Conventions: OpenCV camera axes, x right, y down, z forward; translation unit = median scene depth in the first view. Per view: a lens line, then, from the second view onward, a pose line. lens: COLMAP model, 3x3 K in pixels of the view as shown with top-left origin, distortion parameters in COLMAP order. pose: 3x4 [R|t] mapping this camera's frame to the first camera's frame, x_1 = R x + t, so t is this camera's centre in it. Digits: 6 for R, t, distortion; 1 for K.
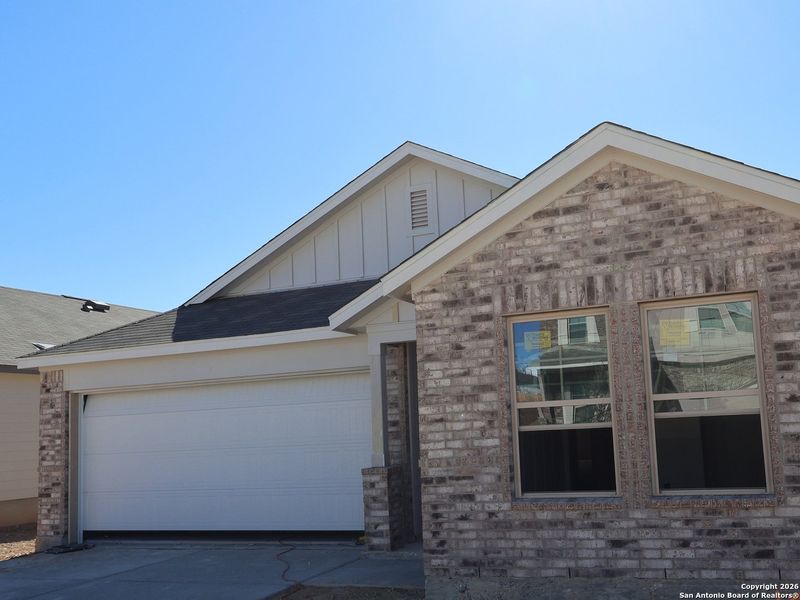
lens RADIAL K [[784.3, 0, 401.6], [0, 784.3, 335.8], [0, 0, 1]] dist [-0.013632, -0.000295]
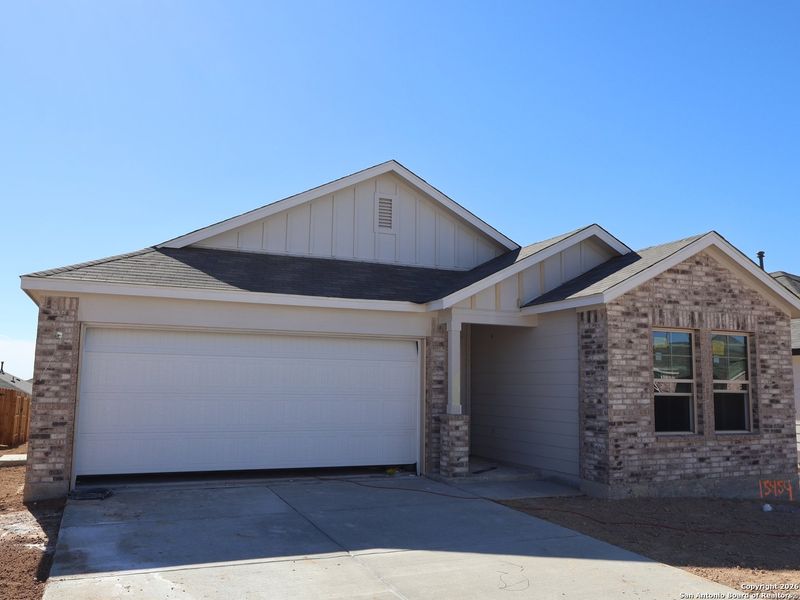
lens RADIAL K [[680.2, 0, 400.0], [0, 680.2, 300.0], [0, 0, 1]] dist [-0.008983, -0.002836]
pose [[0.718120, 0.143599, 0.680943, -1.273848], [-0.133475, 0.988734, -0.067746, 0.090881], [-0.682999, -0.042239, 0.729197, 0.316251]]
